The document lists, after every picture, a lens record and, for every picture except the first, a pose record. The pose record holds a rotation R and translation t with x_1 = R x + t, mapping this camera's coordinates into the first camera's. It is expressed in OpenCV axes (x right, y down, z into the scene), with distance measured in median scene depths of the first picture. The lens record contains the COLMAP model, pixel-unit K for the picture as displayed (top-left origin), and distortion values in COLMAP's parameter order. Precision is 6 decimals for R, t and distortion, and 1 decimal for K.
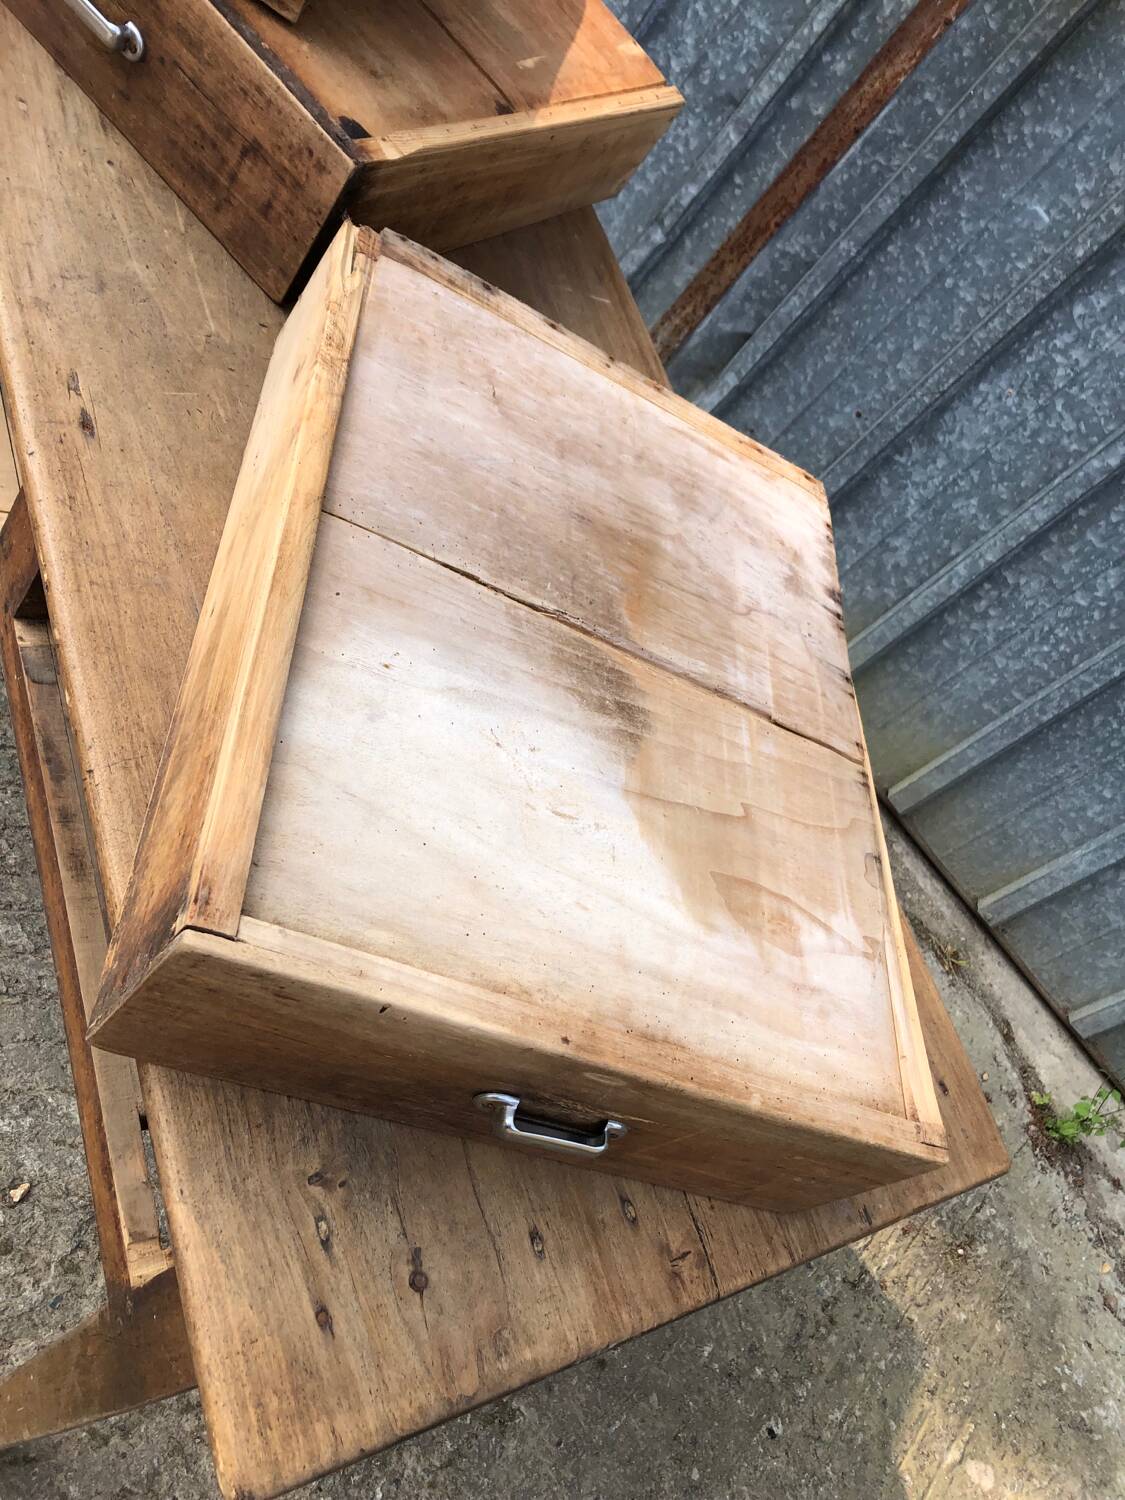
lens RADIAL K [[1250.1, 0, 578.0], [0, 1250.1, 738.0], [0, 0, 1]] dist [-0.016695, 0.053639]
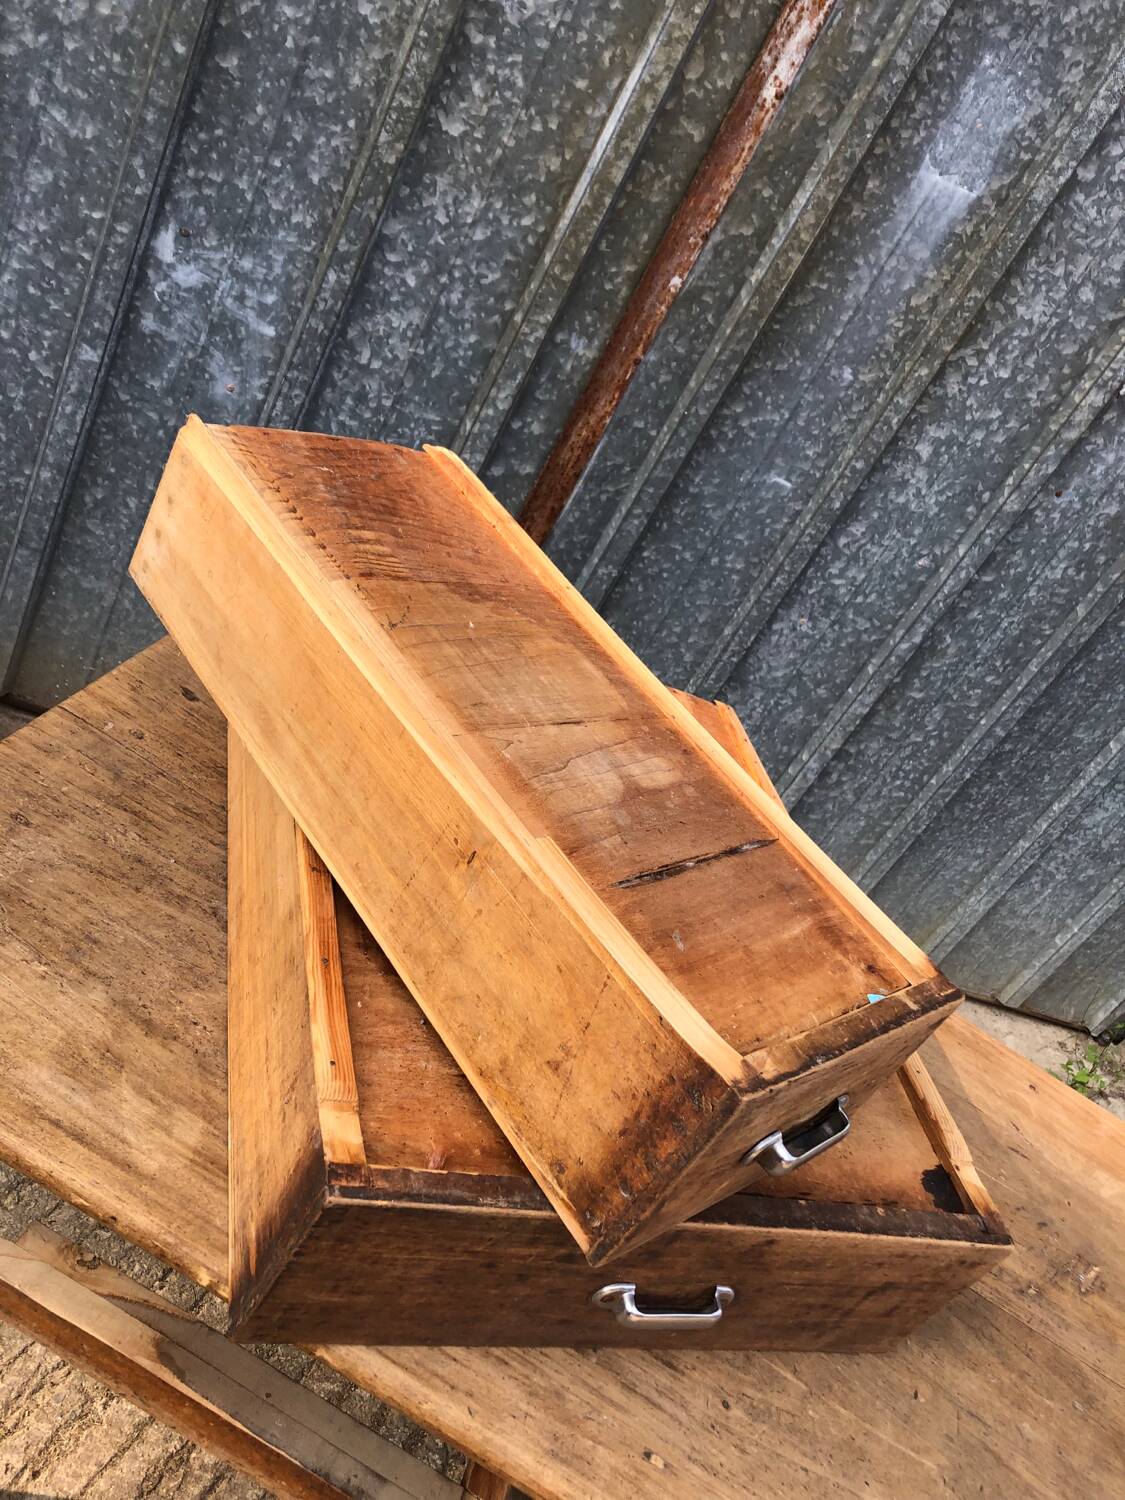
lens RADIAL K [[1228.6, 0, 569.4], [0, 1228.6, 732.5], [0, 0, 1]] dist [0.000576, 0.006737]
pose [[0.728639, -0.554940, 0.401406, -0.260754], [0.508249, 0.830968, 0.226222, -0.519423], [-0.459095, 0.039180, 0.887523, 0.165913]]
